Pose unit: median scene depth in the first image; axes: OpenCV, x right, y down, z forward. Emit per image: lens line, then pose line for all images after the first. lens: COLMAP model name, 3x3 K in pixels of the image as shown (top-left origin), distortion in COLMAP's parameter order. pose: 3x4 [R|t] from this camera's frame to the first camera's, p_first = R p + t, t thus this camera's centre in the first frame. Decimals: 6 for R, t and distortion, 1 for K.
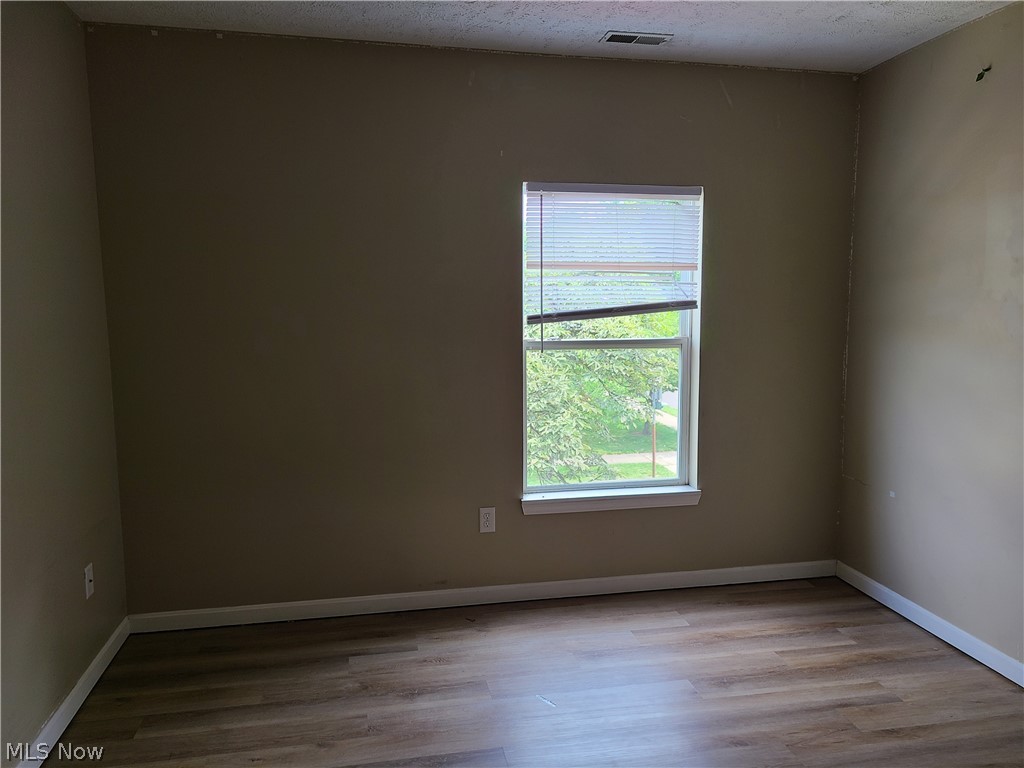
lens RADIAL K [[751.9, 0, 512.0], [0, 751.9, 384.0], [0, 0, 1]] dist [0.035578, -0.003685]
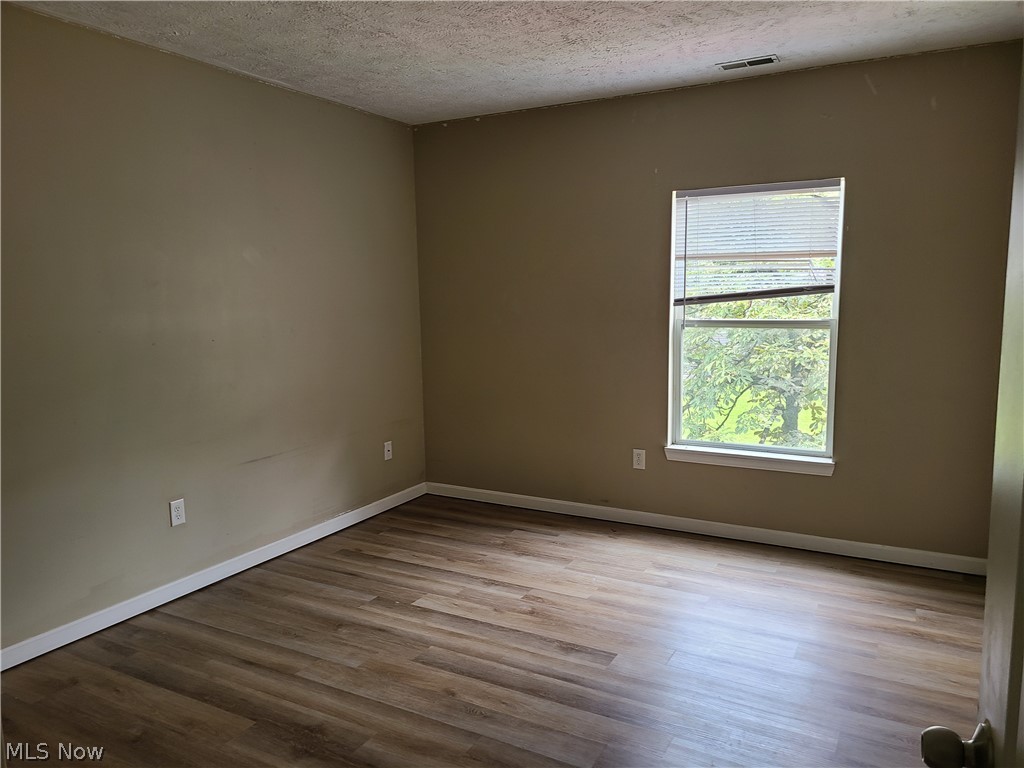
lens RADIAL K [[751.9, 0, 512.0], [0, 751.9, 384.0], [0, 0, 1]] dist [0.035578, -0.003685]
pose [[0.768082, 0.074469, -0.636007, 0.617025], [-0.059861, 0.997216, 0.044470, 0.009613], [0.637548, 0.003915, 0.770401, -0.125745]]
